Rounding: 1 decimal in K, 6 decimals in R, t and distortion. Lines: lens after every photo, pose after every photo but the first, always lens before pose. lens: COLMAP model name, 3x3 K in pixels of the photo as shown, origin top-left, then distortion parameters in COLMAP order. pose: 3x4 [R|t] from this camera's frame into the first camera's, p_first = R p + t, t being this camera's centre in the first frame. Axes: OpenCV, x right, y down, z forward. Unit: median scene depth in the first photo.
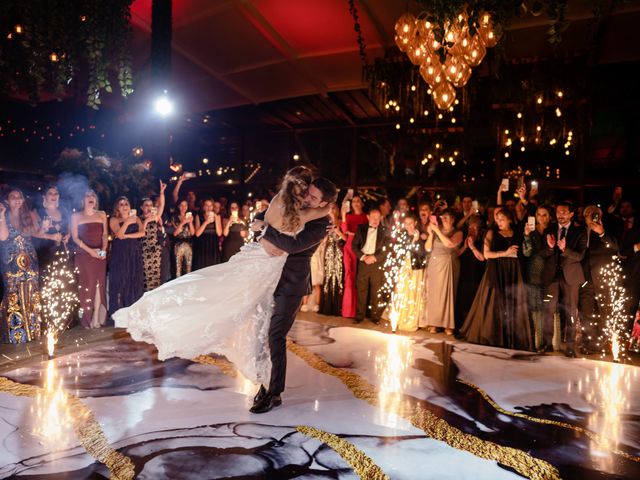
lens RADIAL K [[470.7, 0, 318.2], [0, 470.7, 240.1], [0, 0, 1]] dist [0.000512, -0.003716]
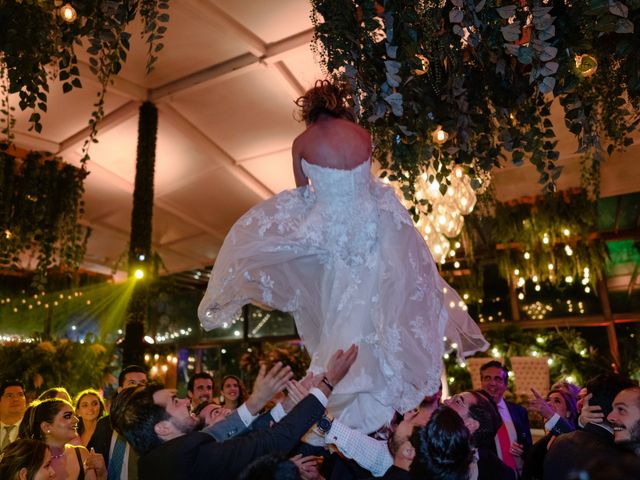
lens RADIAL K [[470.1, 0, 320.0], [0, 470.1, 240.0], [0, 0, 1]] dist [-0.001583, 0.003459]
pose [[0.997637, -0.063591, -0.026017, 0.070891], [0.053353, 0.955590, -0.289830, -0.072654], [0.043292, 0.287757, 0.956724, 0.131194]]
